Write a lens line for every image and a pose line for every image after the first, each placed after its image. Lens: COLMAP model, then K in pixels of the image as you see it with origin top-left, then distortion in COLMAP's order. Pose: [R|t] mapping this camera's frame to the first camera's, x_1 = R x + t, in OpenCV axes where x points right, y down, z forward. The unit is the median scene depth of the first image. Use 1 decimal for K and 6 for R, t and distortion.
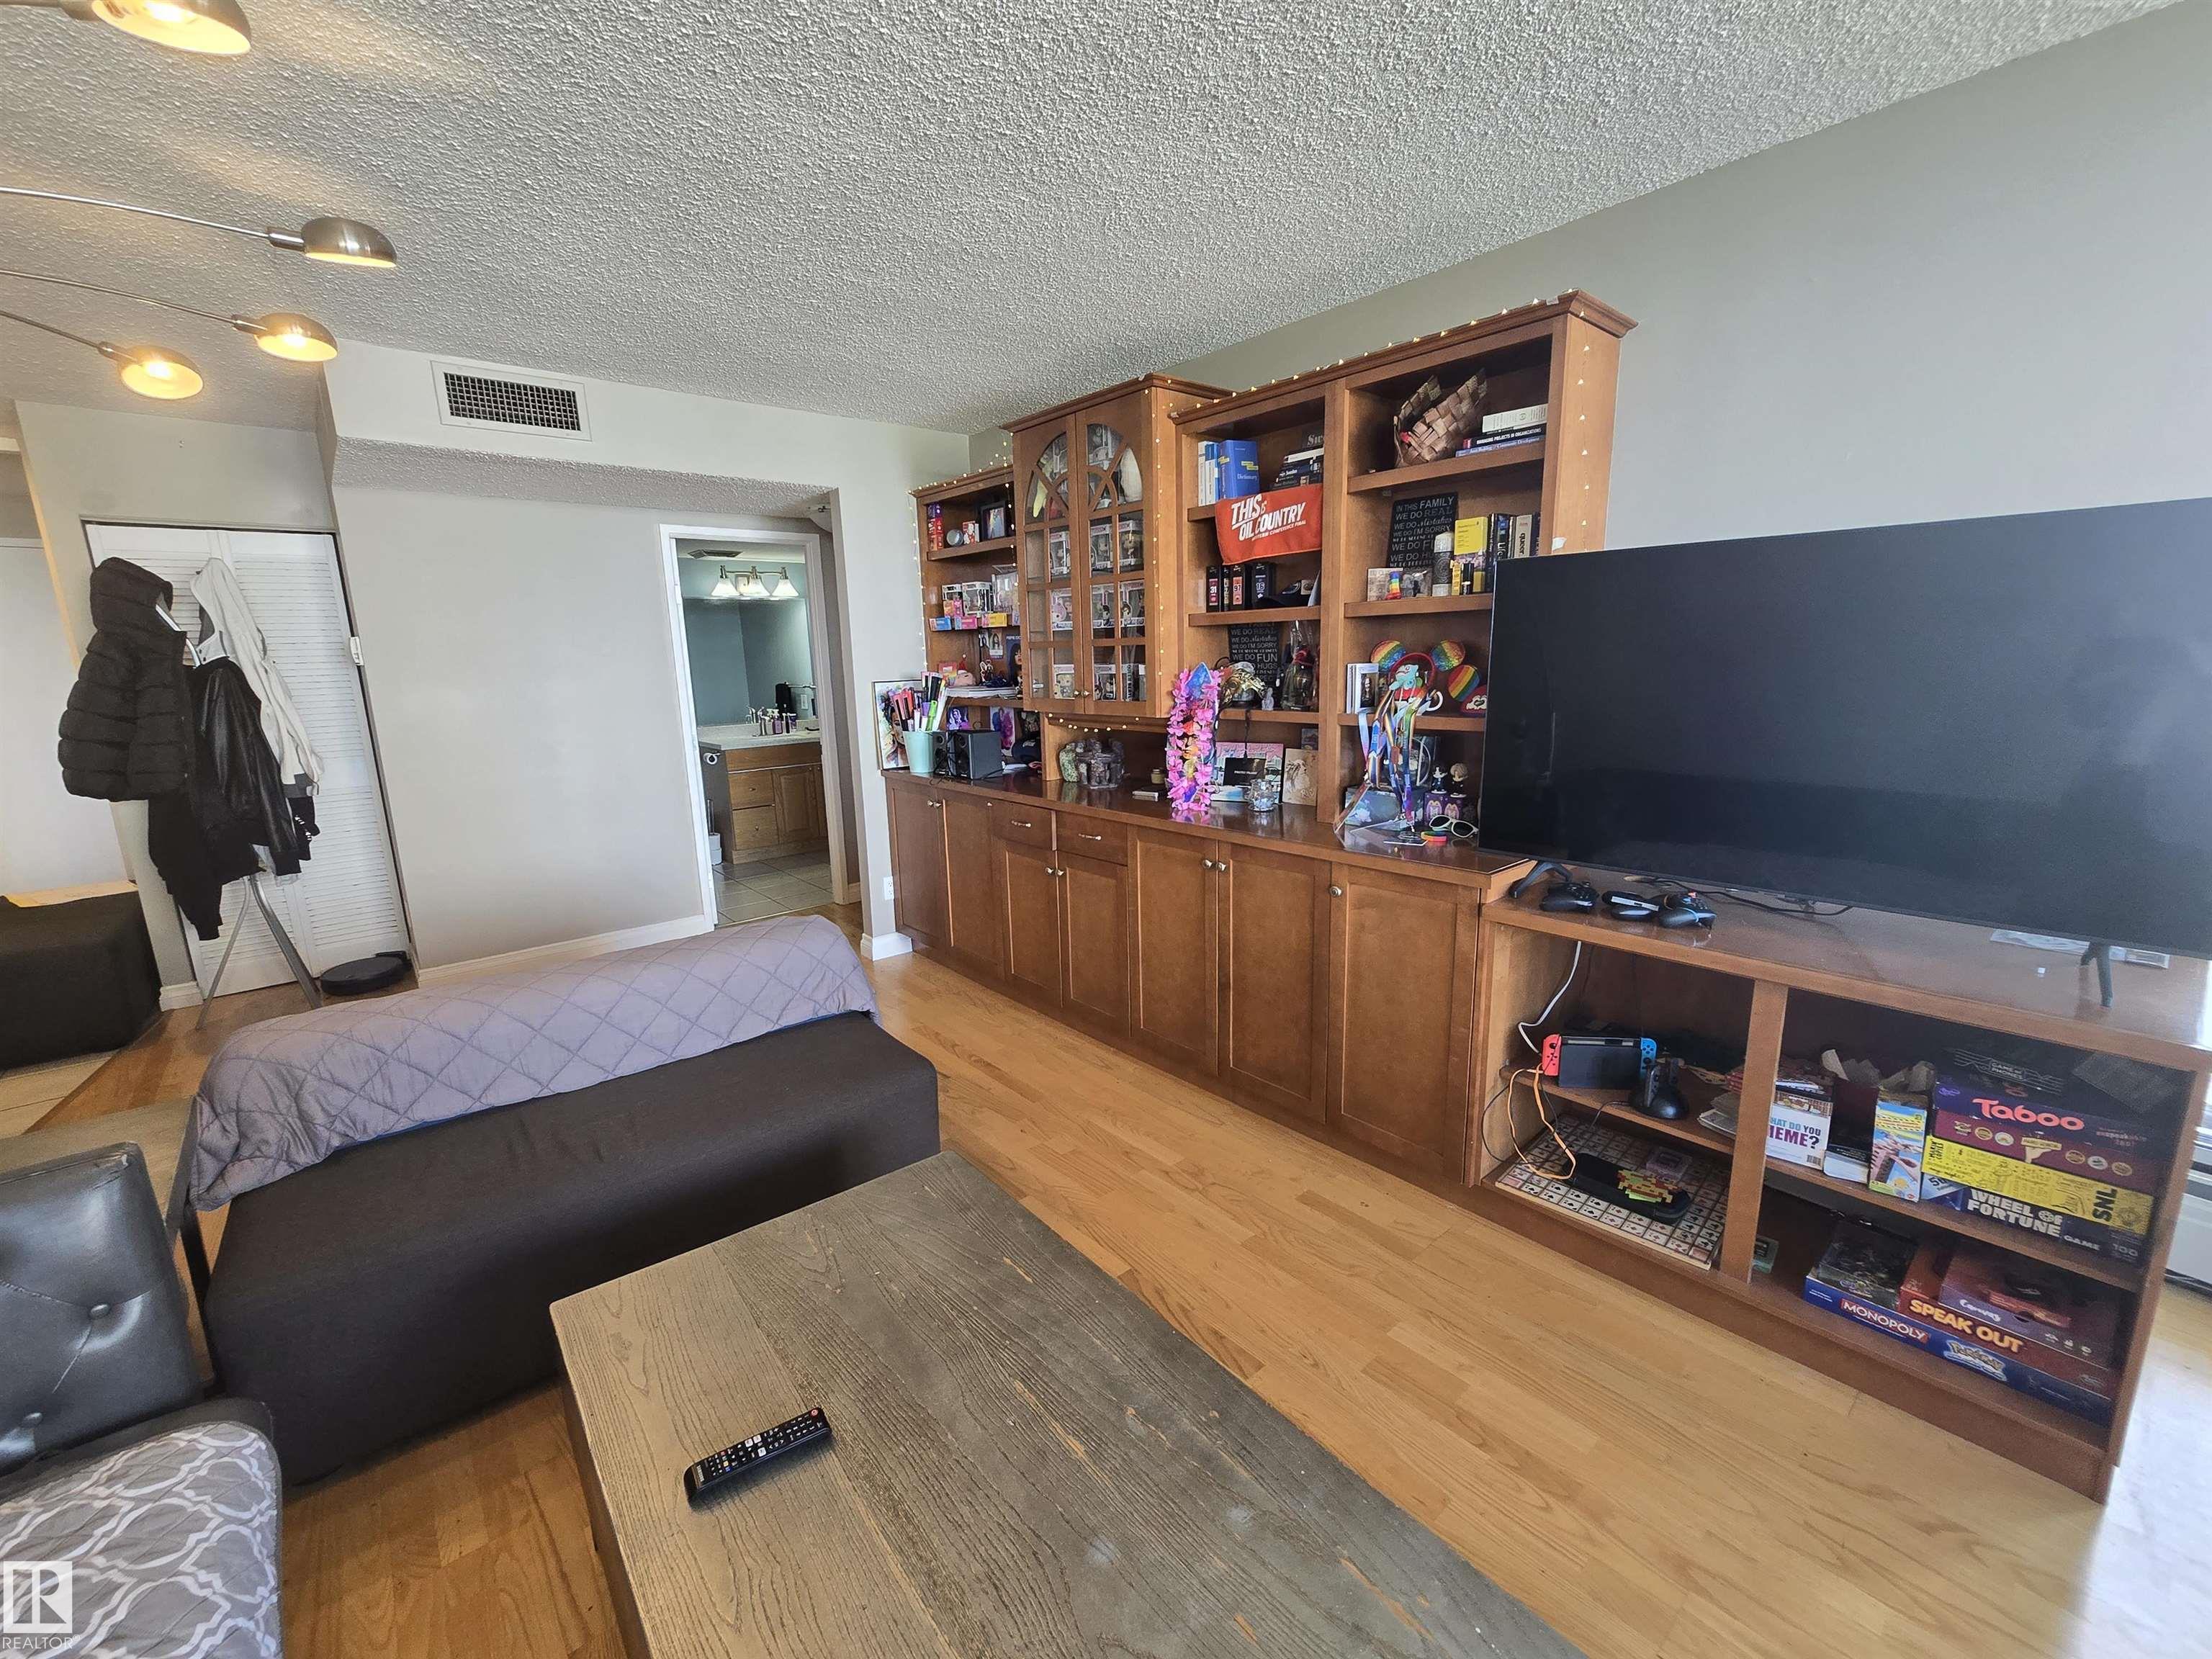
lens RADIAL K [[911.9, 0, 1101.8], [0, 911.9, 845.5], [0, 0, 1]] dist [0.002646, -0.000297]
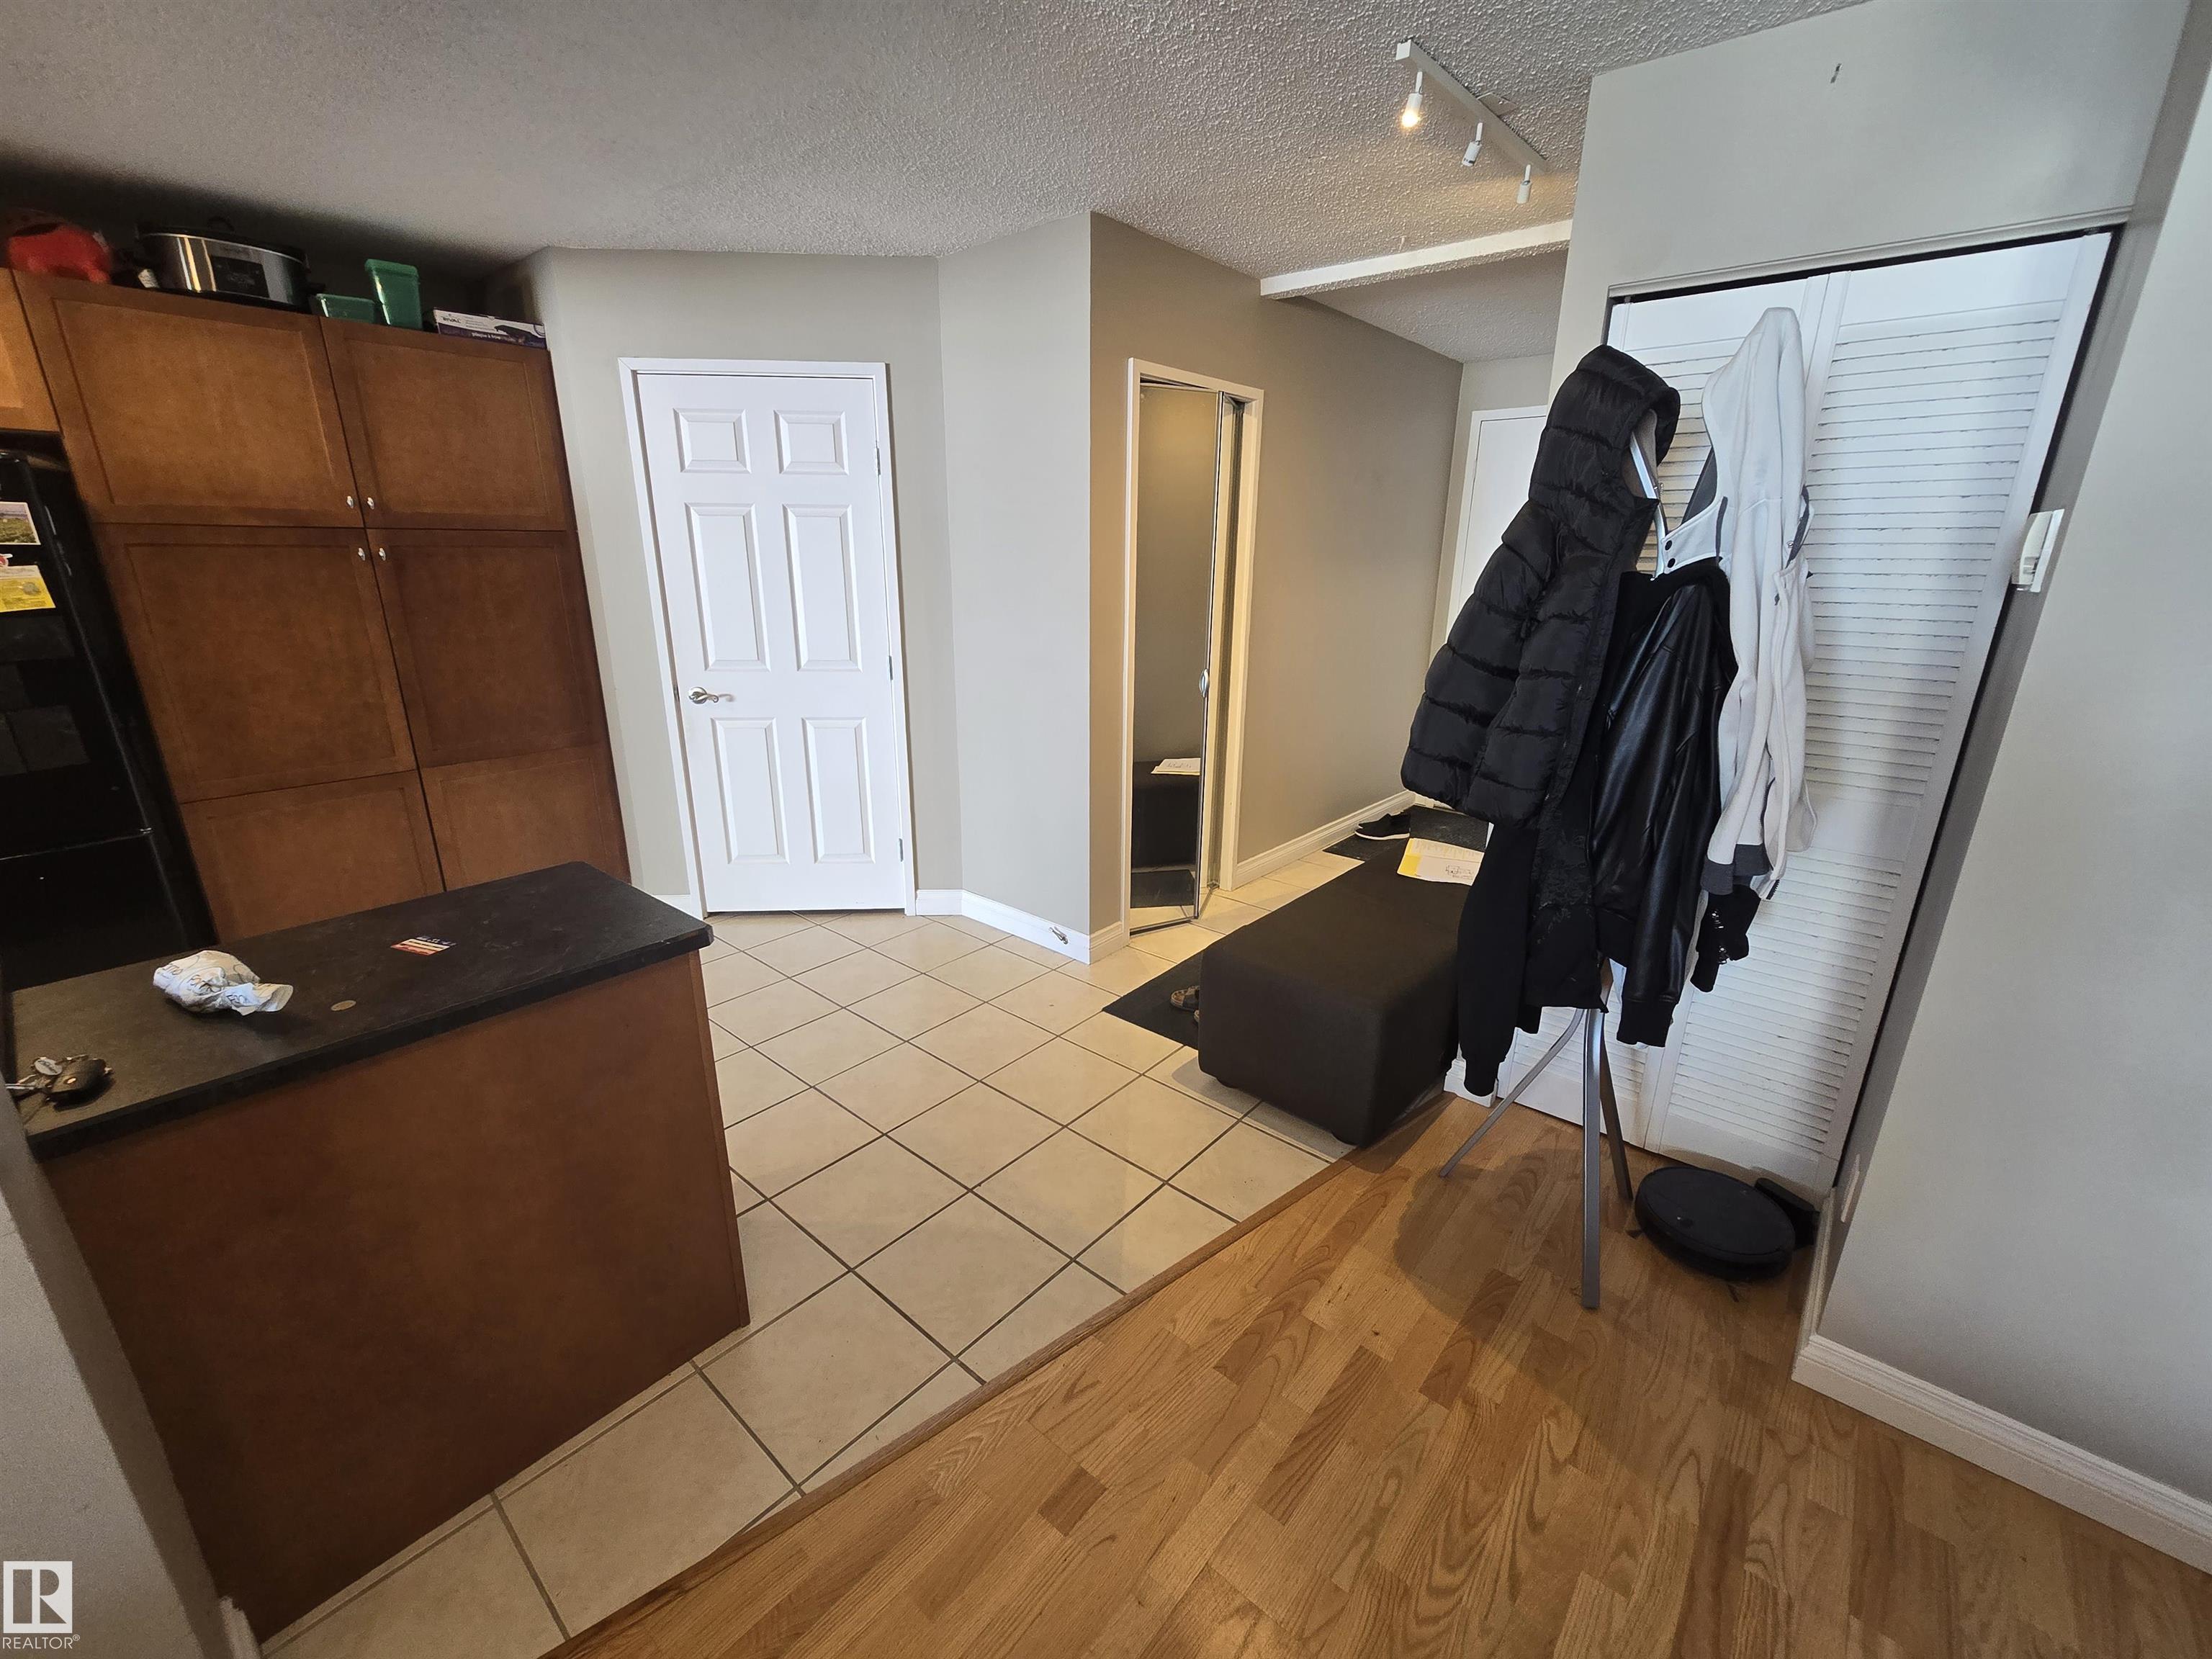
lens RADIAL K [[911.9, 0, 1110.2], [0, 911.9, 822.8], [0, 0, 1]] dist [0.002646, -0.000297]
pose [[0.162509, 0.309961, -0.936758, -0.583363], [-0.217931, 0.937207, 0.272303, -0.150534], [0.962339, 0.159897, 0.219855, 0.678903]]
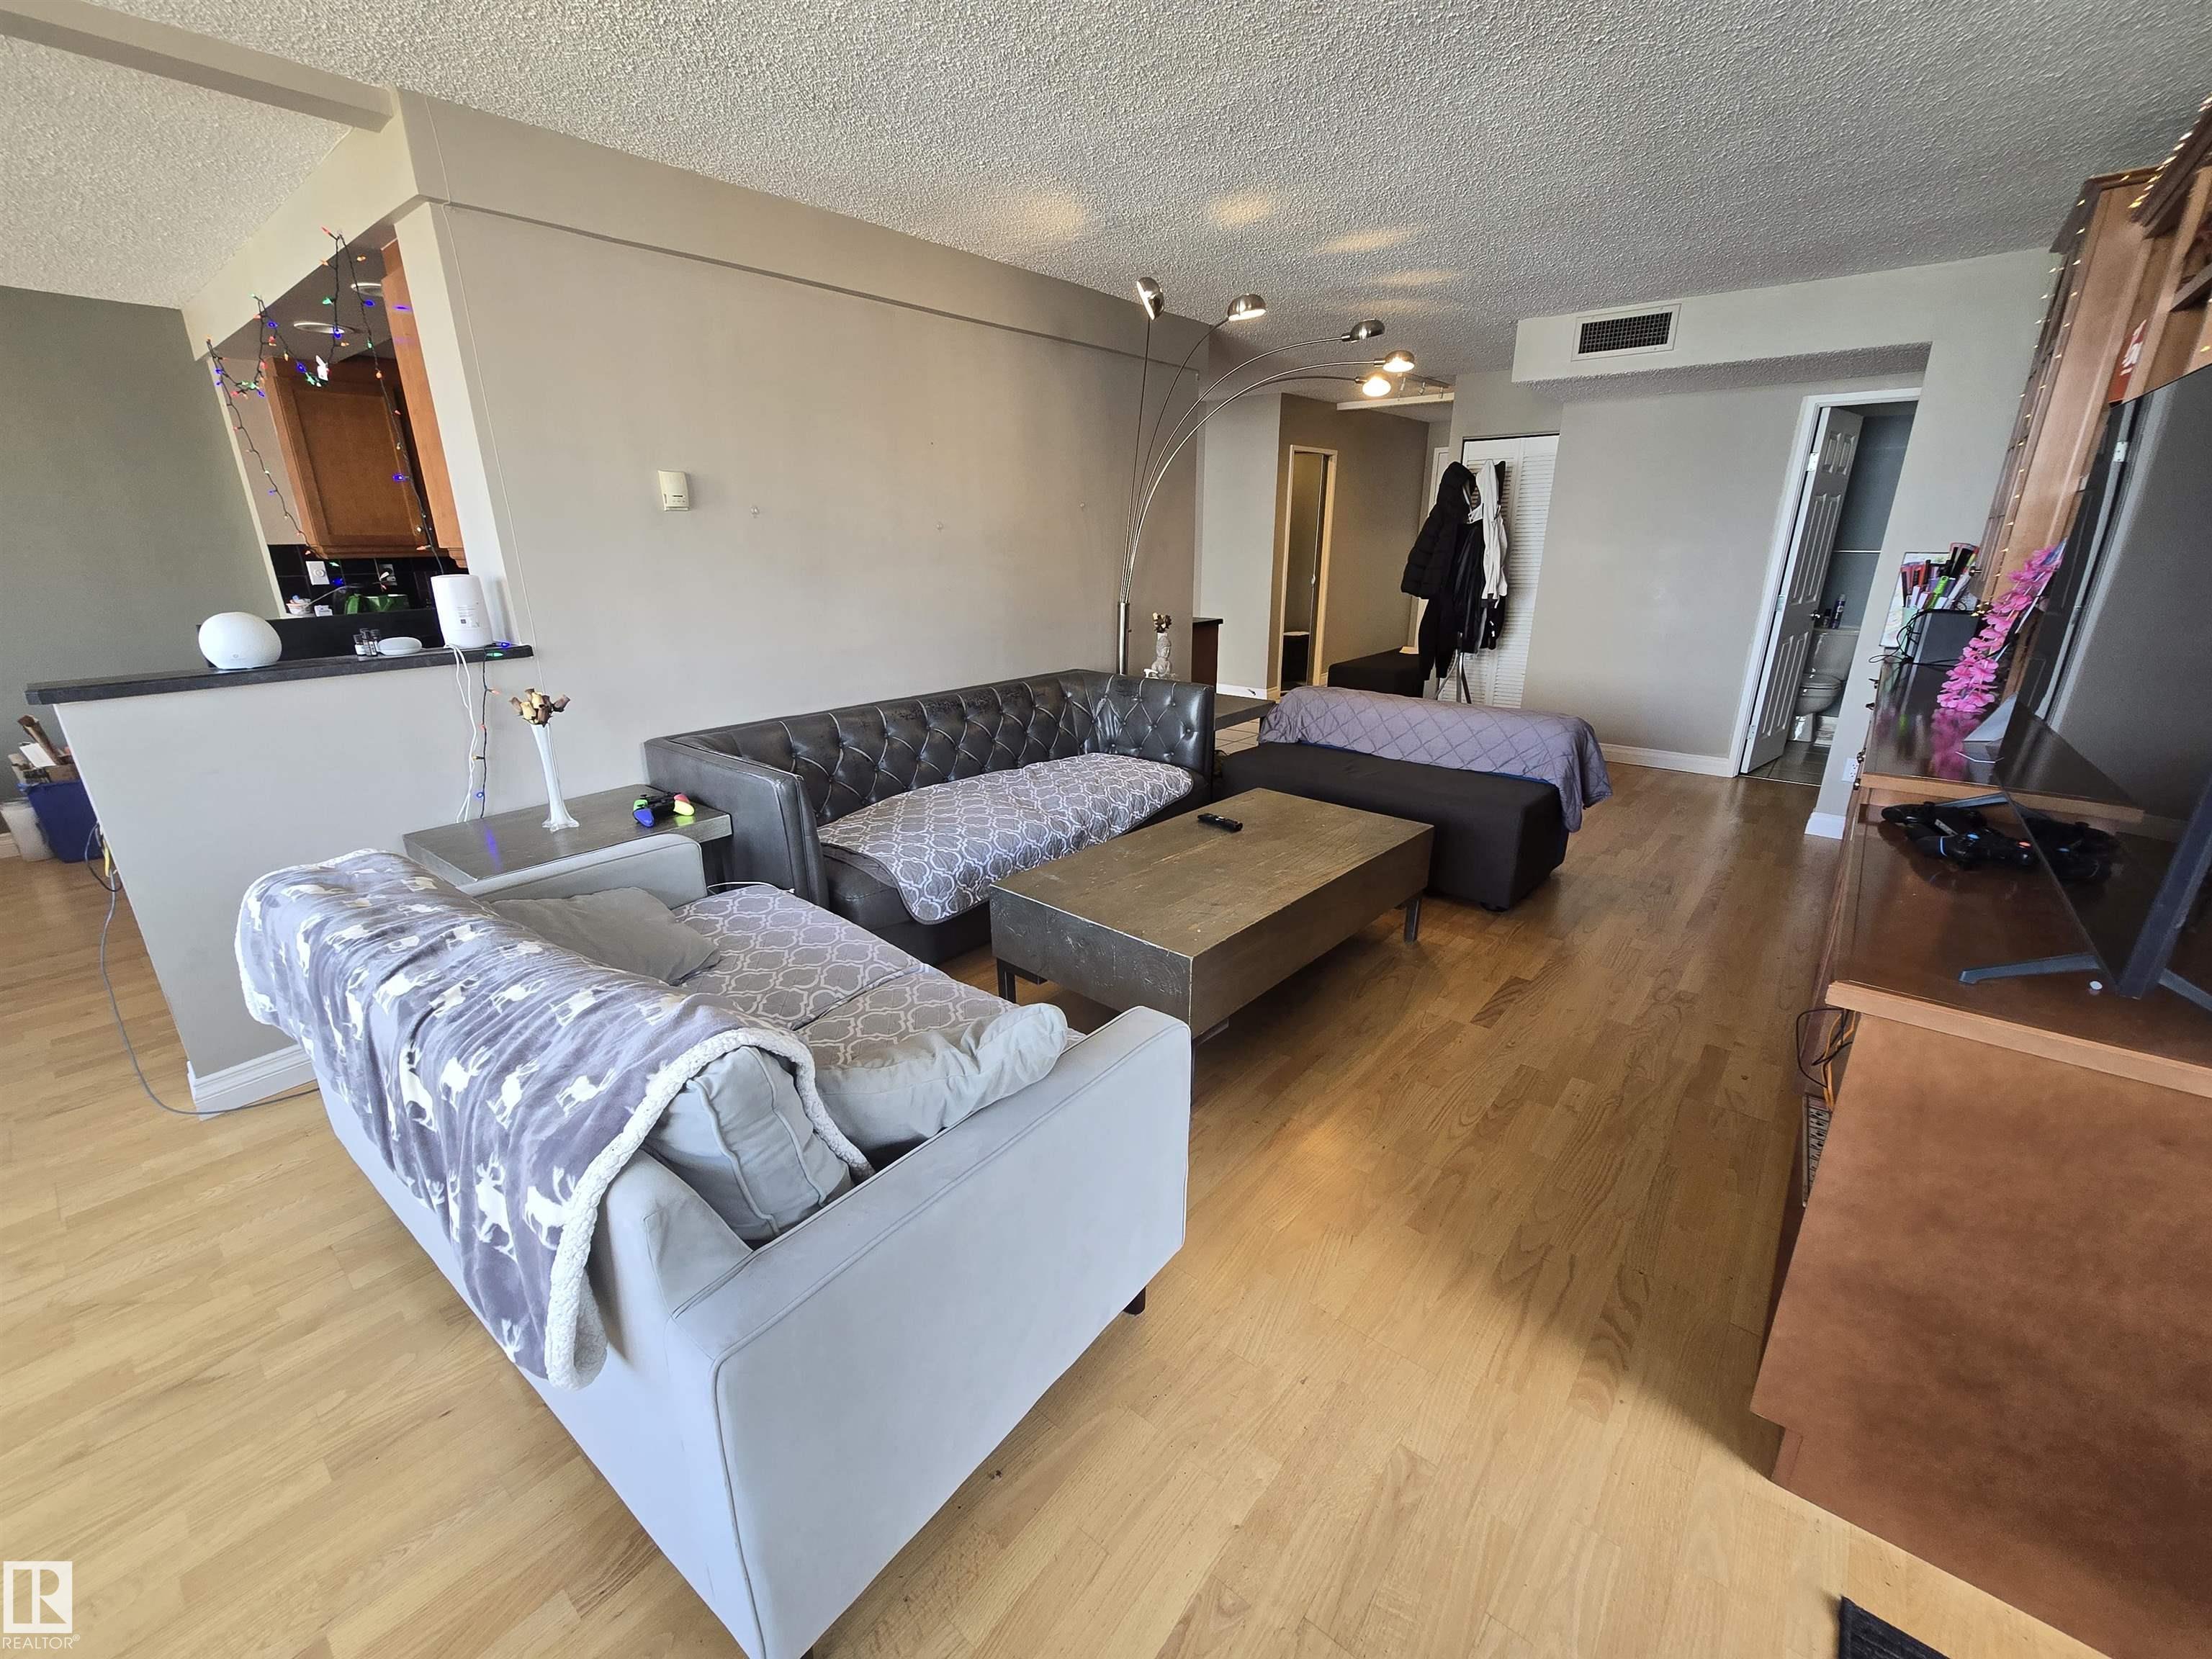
lens RADIAL K [[911.9, 0, 1114.4], [0, 911.9, 838.9], [0, 0, 1]] dist [0.002646, -0.000297]
pose [[0.180179, 0.335352, -0.924702, 0.737866], [-0.207070, 0.931953, 0.297633, -0.014756], [0.961591, 0.137851, 0.237360, 0.017896]]
